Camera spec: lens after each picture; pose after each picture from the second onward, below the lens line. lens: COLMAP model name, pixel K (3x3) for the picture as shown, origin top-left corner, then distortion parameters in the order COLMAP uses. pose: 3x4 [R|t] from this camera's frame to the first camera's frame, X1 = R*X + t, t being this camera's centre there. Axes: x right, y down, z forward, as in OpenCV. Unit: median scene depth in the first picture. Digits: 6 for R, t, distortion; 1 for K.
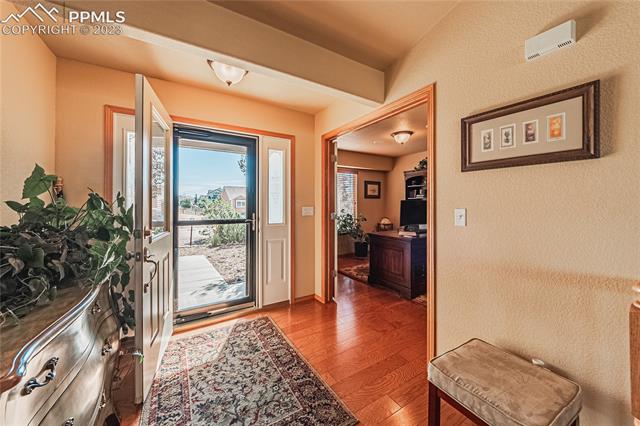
lens RADIAL K [[236.5, 0, 320.0], [0, 236.5, 213.0], [0, 0, 1]] dist [-0.012183, -0.000121]
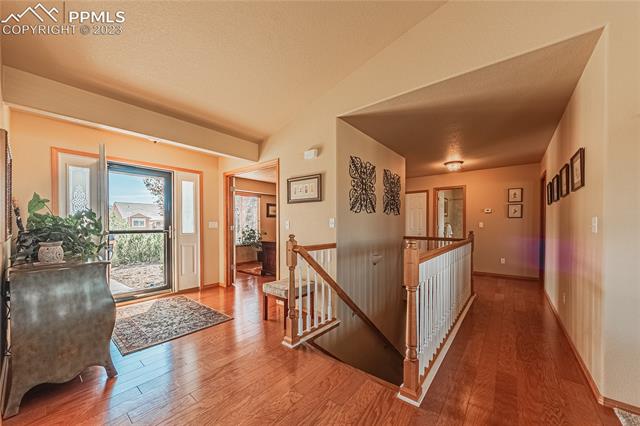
lens RADIAL K [[228.4, 0, 321.3], [0, 228.4, 230.9], [0, 0, 1]] dist [-0.010957, -0.000197]
pose [[0.937334, -0.008331, 0.348332, 0.086751], [0.010584, 0.999934, -0.004565, 0.046200], [-0.348271, 0.007966, 0.937360, -0.559479]]
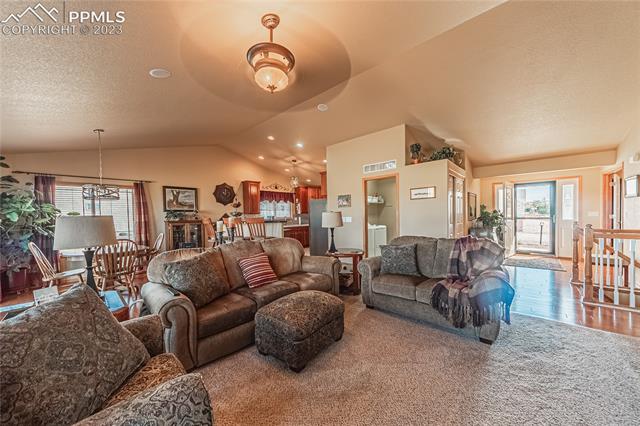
lens RADIAL K [[236.5, 0, 320.0], [0, 236.5, 213.0], [0, 0, 1]] dist [-0.012183, -0.000121]
pose [[0.272030, 0.000924, -0.962288, 1.179520], [-0.010844, 0.999939, -0.002105, 0.014495], [0.962228, 0.011008, 0.272023, -1.641473]]
